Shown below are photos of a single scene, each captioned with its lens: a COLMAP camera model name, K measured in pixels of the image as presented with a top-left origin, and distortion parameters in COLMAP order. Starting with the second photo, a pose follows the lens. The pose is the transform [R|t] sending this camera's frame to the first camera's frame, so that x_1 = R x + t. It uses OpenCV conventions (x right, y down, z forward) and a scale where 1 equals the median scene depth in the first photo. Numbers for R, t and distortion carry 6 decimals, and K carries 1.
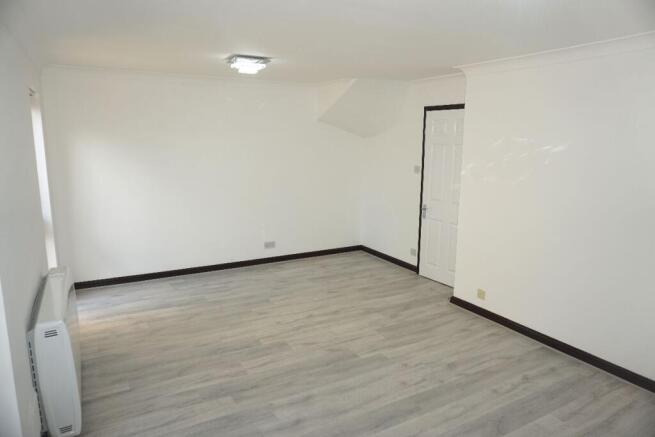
lens RADIAL K [[432.8, 0, 324.1], [0, 432.8, 220.7], [0, 0, 1]] dist [-0.048247, 0.002803]
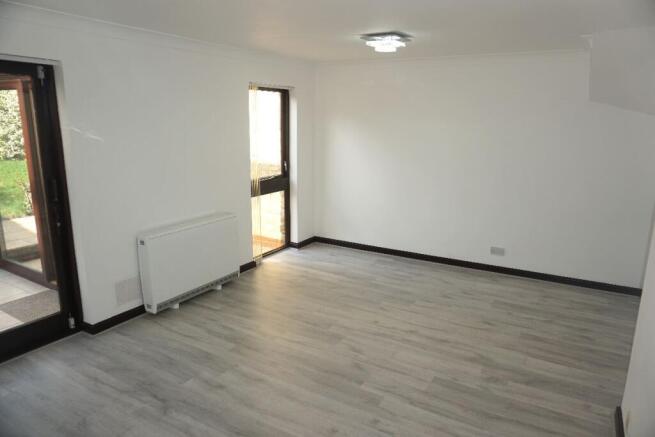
lens RADIAL K [[432.8, 0, 324.9], [0, 432.8, 216.4], [0, 0, 1]] dist [-0.048247, 0.002803]
pose [[0.492228, 0.179072, -0.851848, 0.548439], [-0.163871, 0.980176, 0.111358, -0.064075], [0.854902, 0.084780, 0.511815, 0.392729]]
